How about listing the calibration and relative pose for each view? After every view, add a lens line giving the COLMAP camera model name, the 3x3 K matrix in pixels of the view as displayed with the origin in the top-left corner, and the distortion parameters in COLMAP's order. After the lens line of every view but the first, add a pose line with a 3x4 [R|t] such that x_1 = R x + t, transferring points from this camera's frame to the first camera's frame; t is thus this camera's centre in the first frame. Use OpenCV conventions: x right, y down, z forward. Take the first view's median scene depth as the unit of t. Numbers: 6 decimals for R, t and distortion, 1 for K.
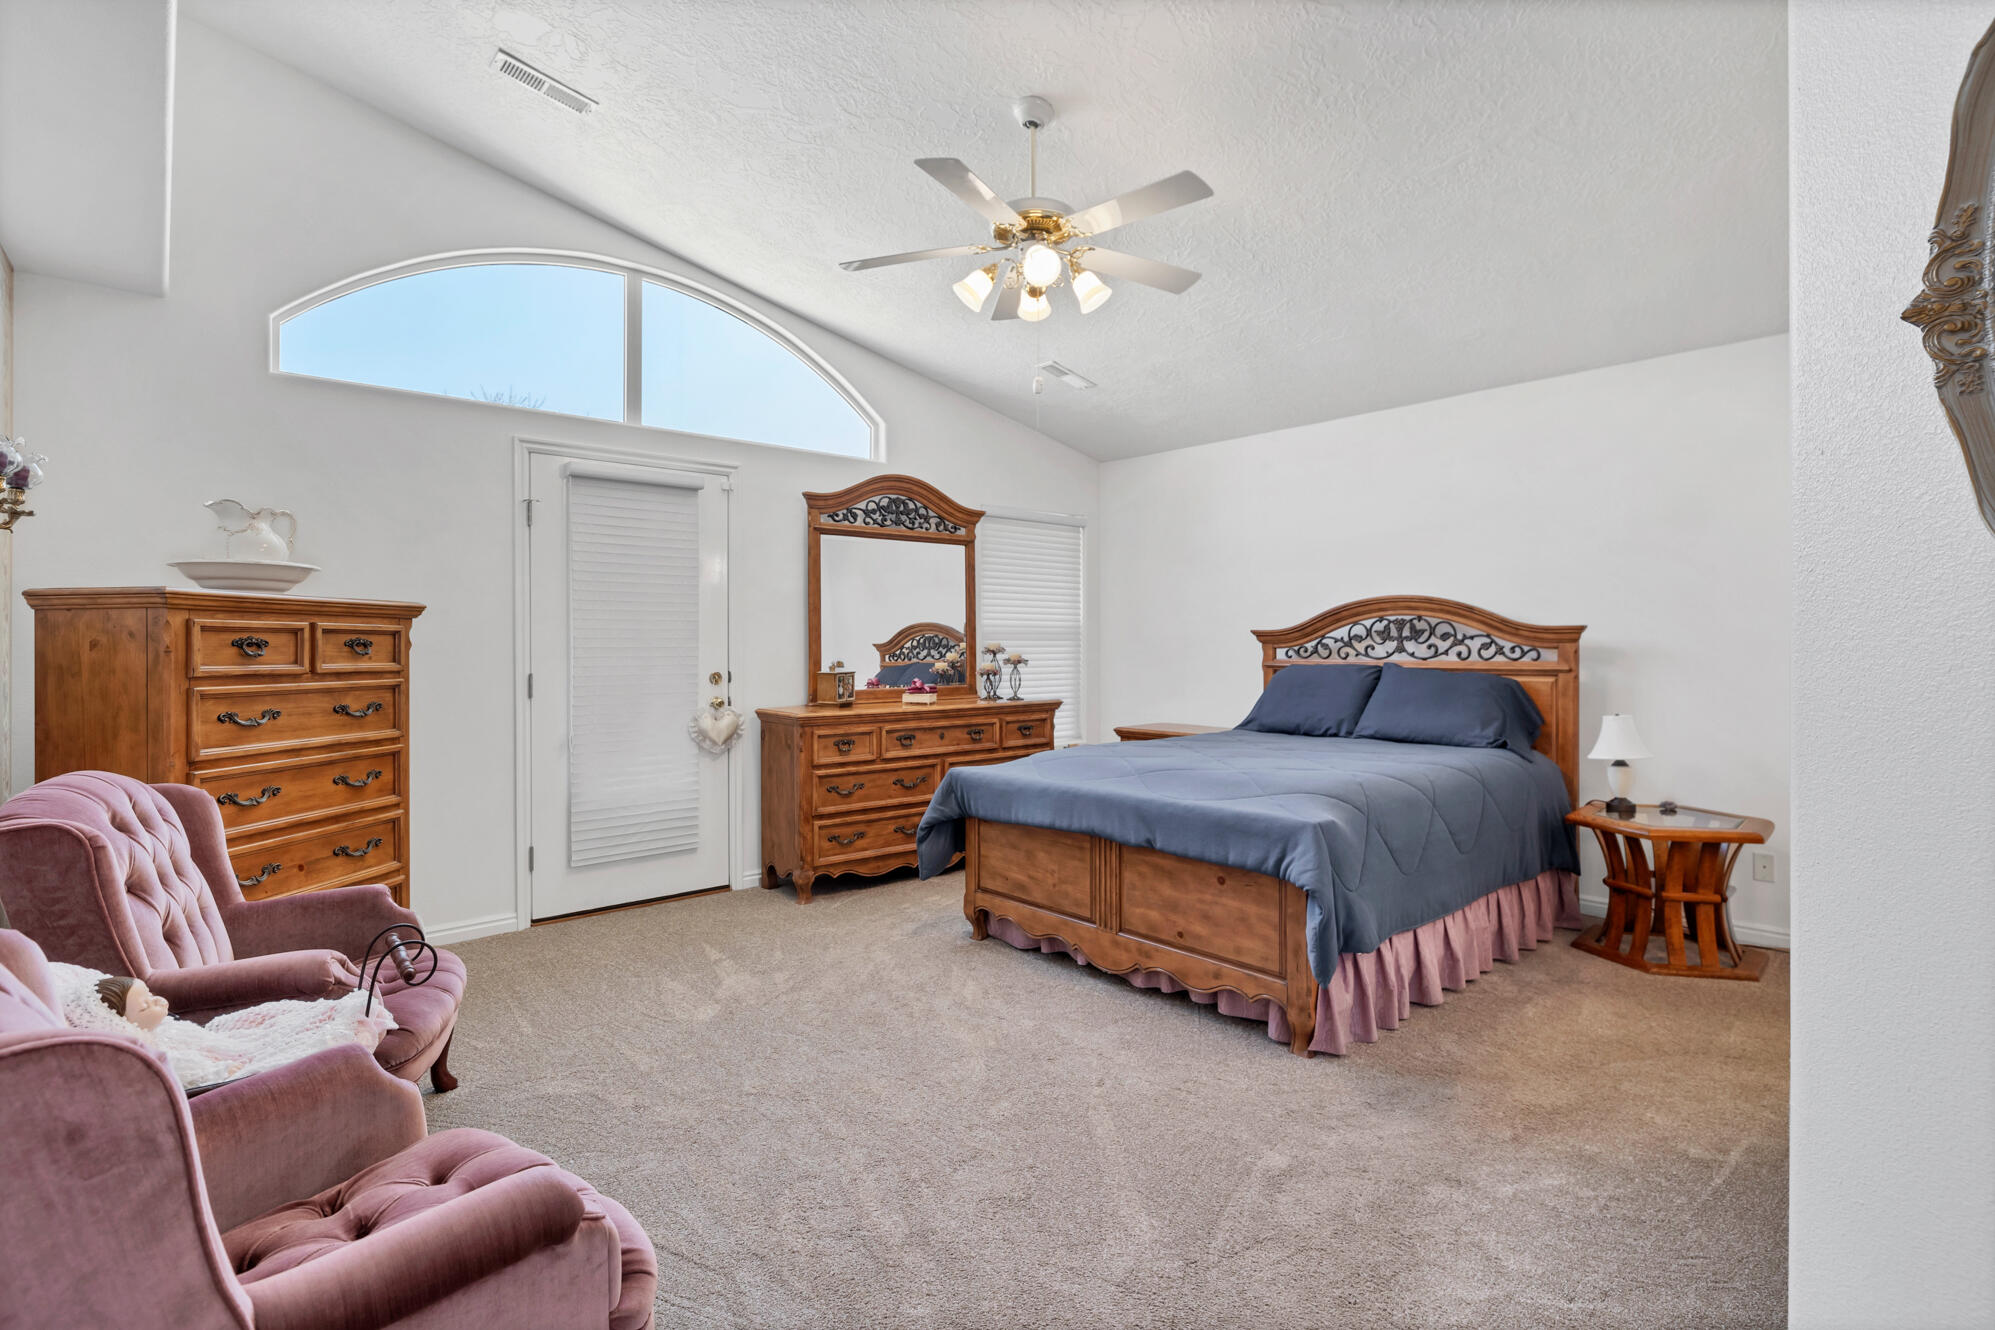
lens RADIAL K [[963.1, 0, 1006.0], [0, 963.1, 654.5], [0, 0, 1]] dist [-0.006214, -0.000424]
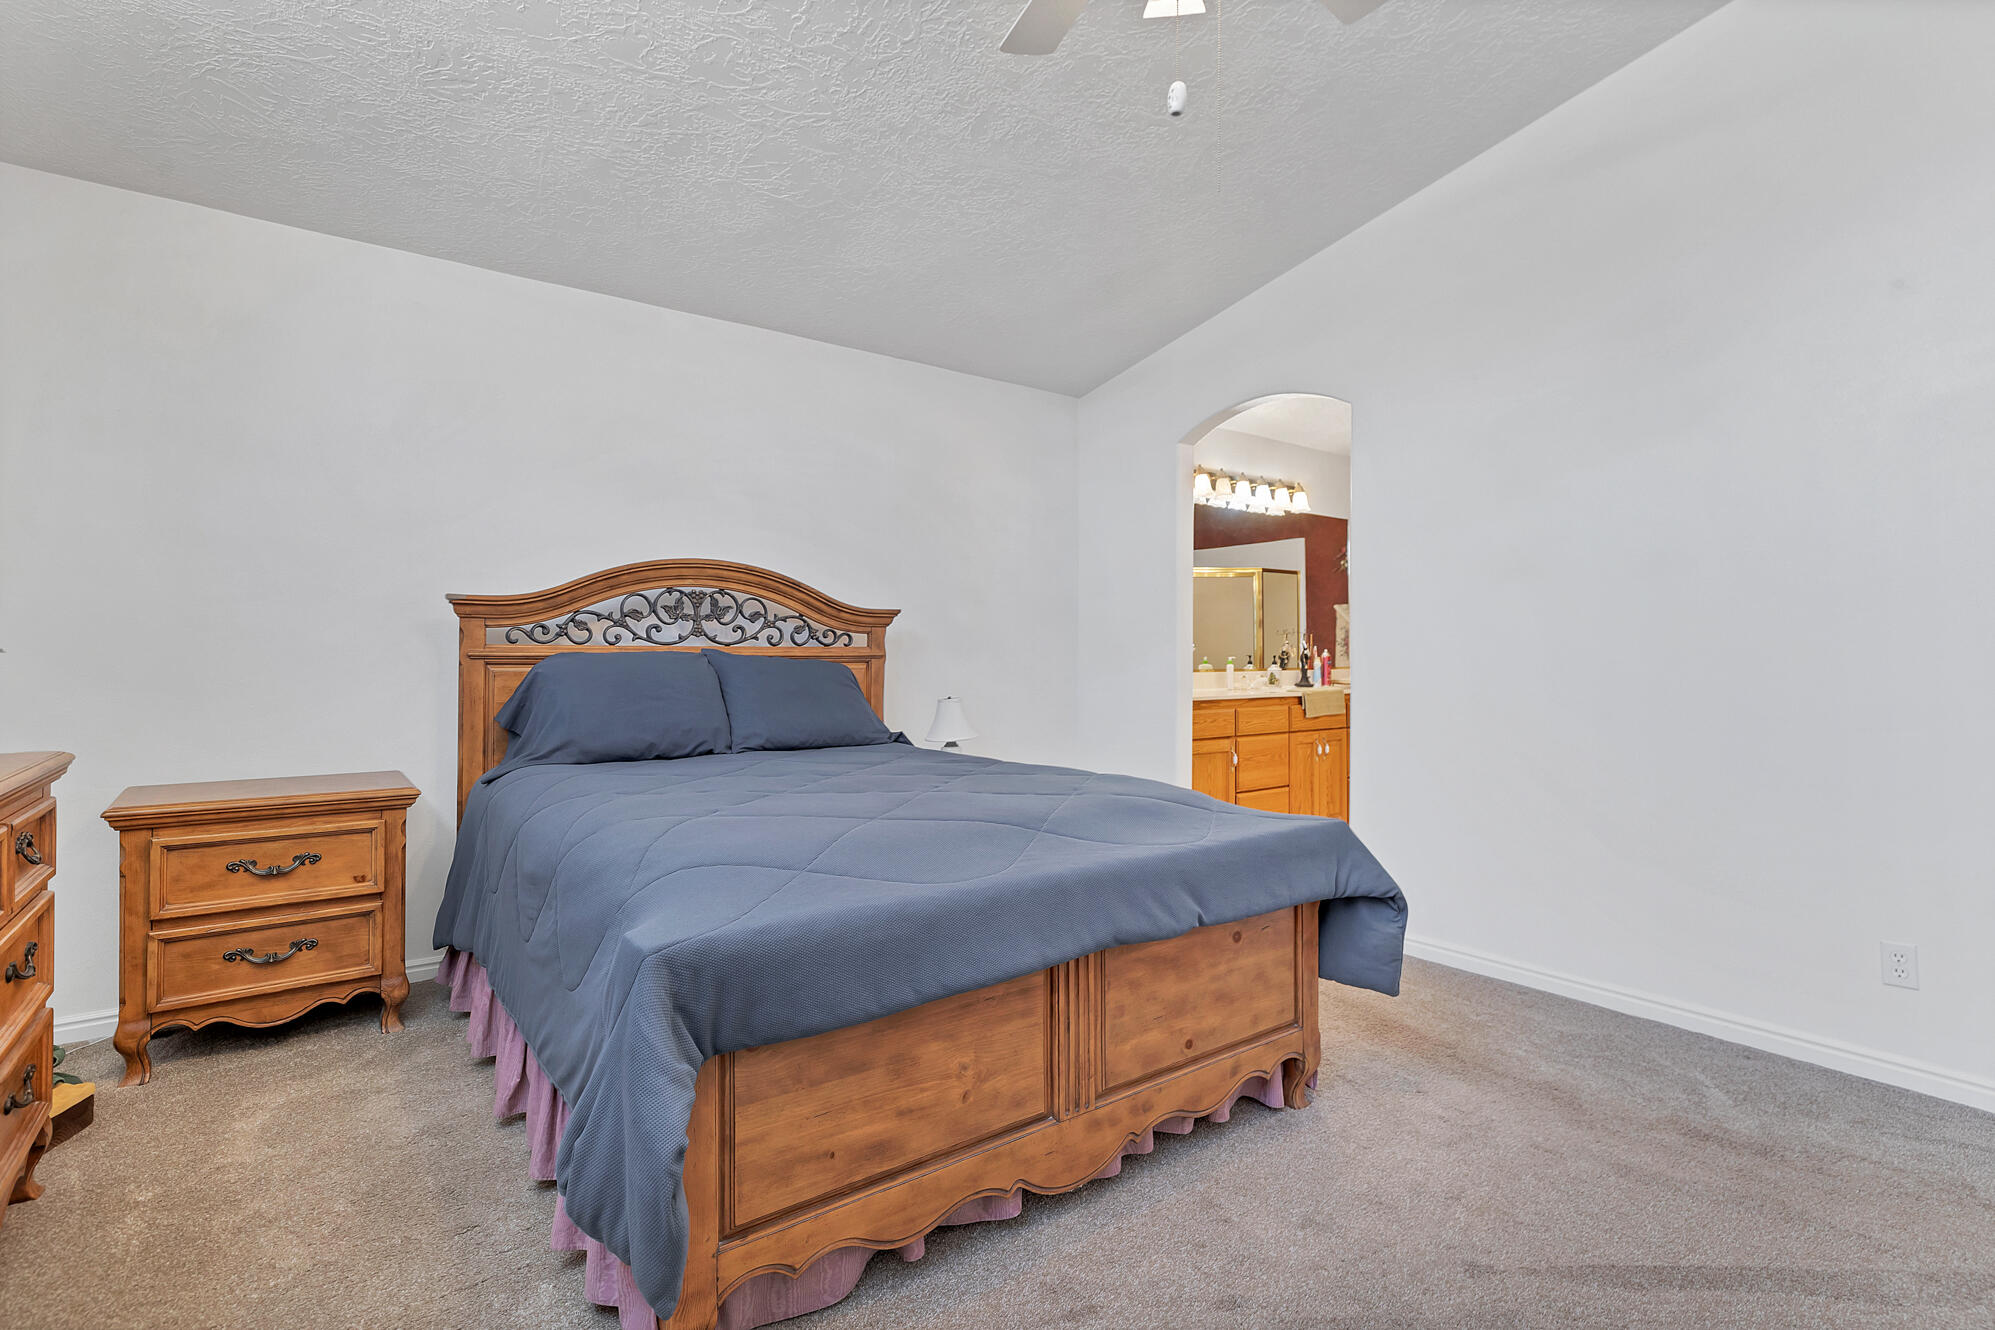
lens RADIAL K [[963.1, 0, 1011.4], [0, 963.1, 653.0], [0, 0, 1]] dist [-0.006214, -0.000424]
pose [[0.066387, 0.000171, 0.997794, -0.337308], [0.003599, 0.999993, -0.000411, 0.013104], [-0.997787, 0.003619, 0.066386, 0.736230]]
